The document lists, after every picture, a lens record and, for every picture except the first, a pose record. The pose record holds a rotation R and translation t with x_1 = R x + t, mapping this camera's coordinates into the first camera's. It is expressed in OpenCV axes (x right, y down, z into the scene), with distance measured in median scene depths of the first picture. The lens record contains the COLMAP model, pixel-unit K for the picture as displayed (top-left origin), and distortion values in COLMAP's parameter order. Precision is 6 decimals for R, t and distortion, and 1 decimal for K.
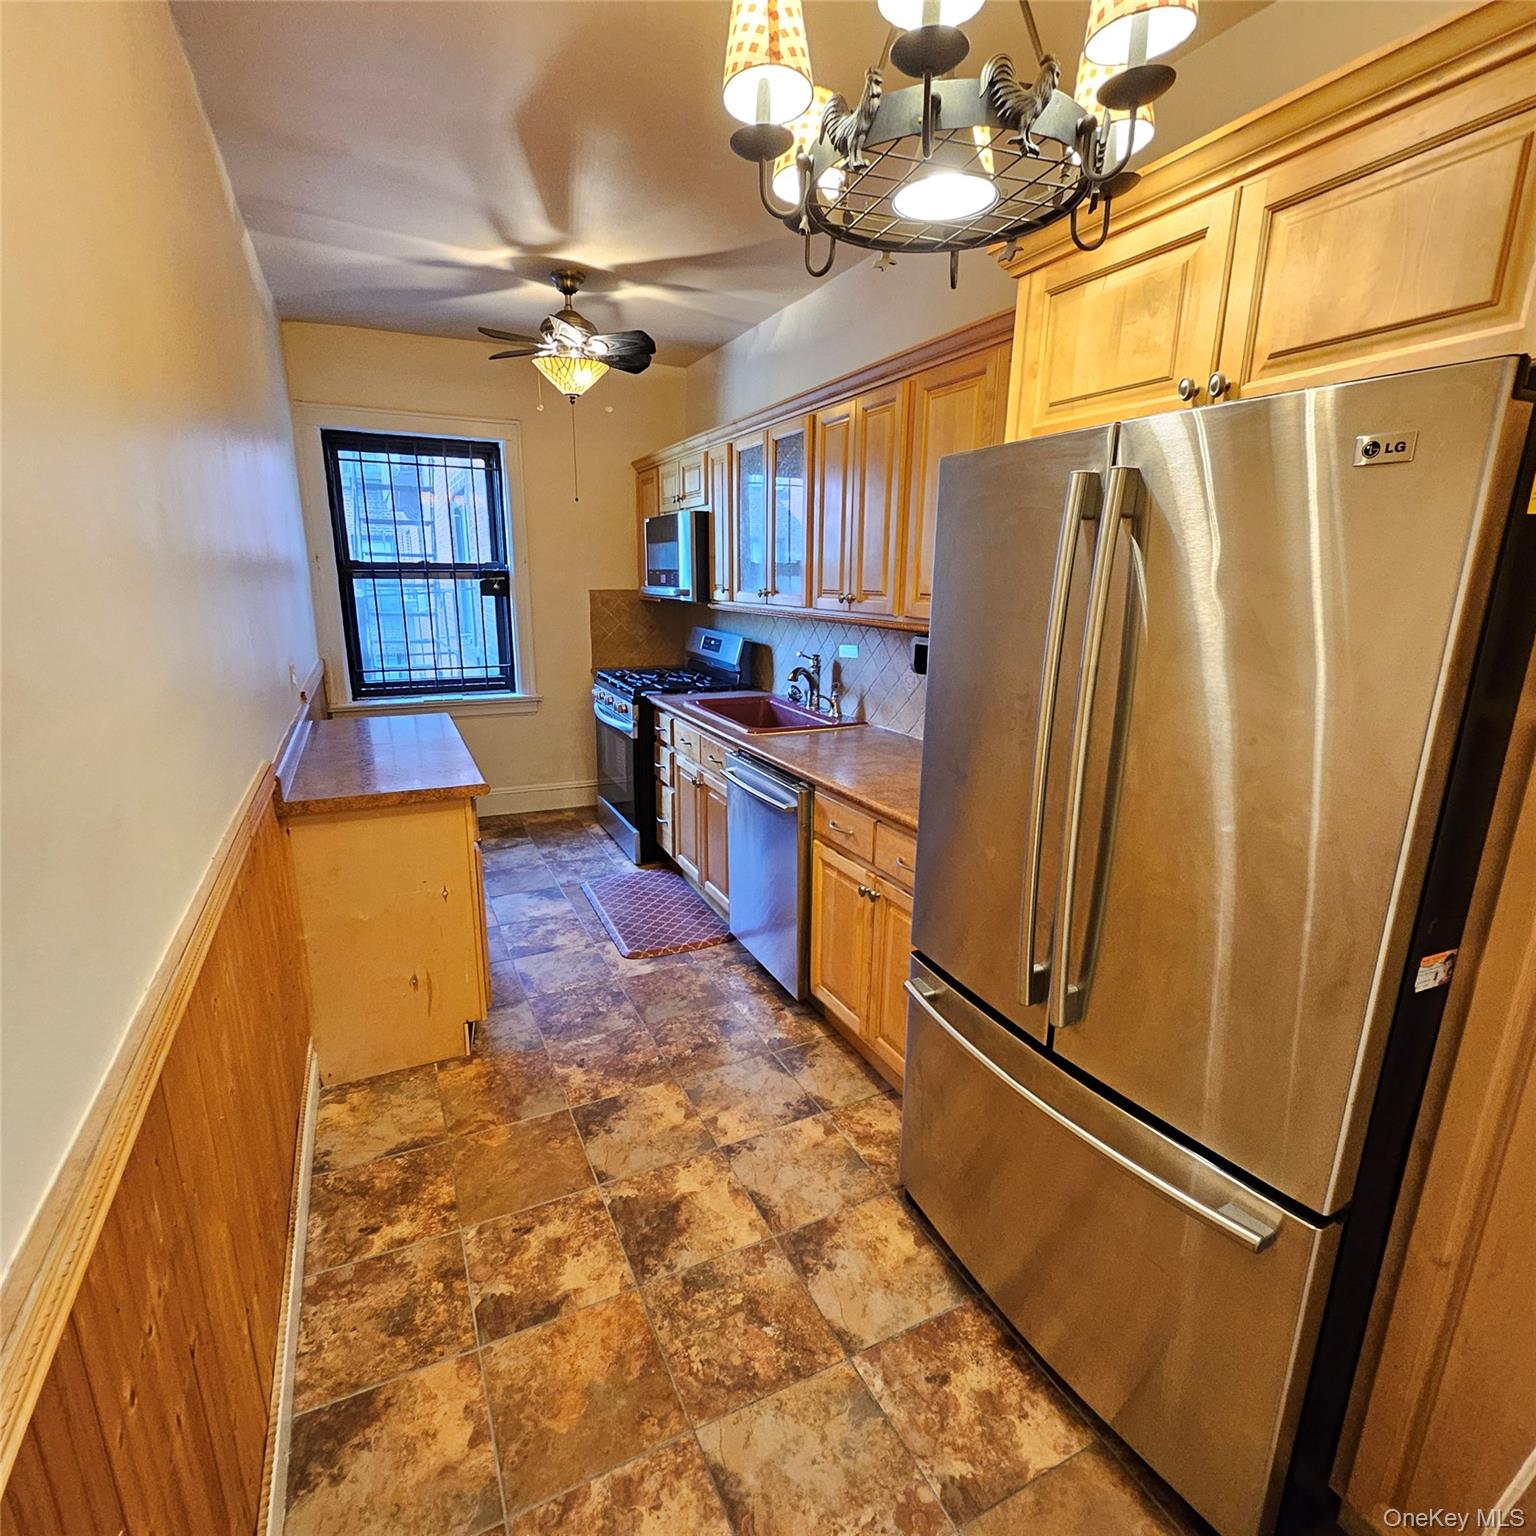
lens RADIAL K [[793.1, 0, 762.0], [0, 793.1, 769.7], [0, 0, 1]] dist [0.003353, -0.000434]
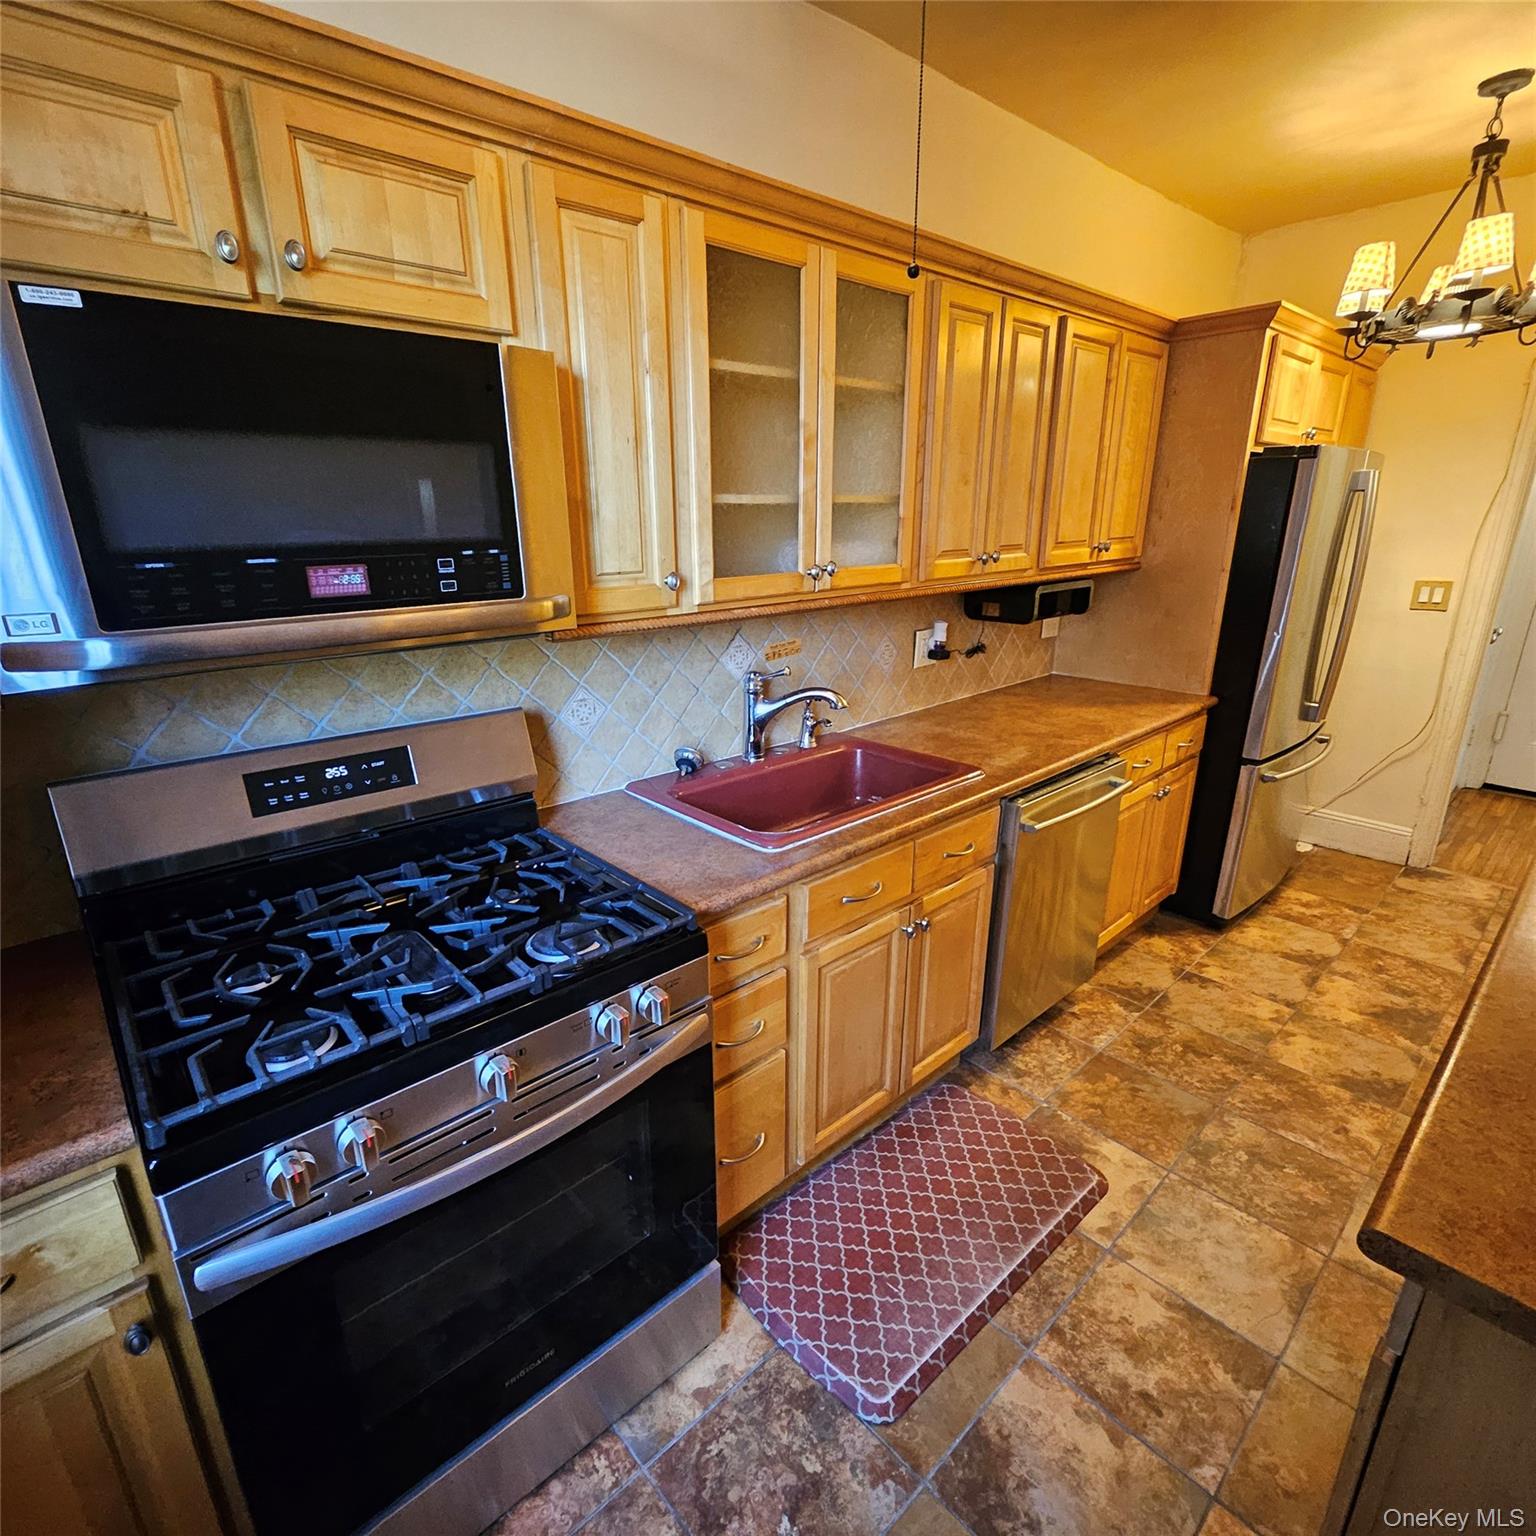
lens RADIAL K [[793.1, 0, 763.3], [0, 793.1, 762.7], [0, 0, 1]] dist [0.003353, -0.000434]
pose [[-0.274623, -0.301080, 0.913199, -0.725749], [0.235731, 0.899651, 0.367503, -0.436597], [-0.932209, 0.316194, -0.176091, 1.635864]]
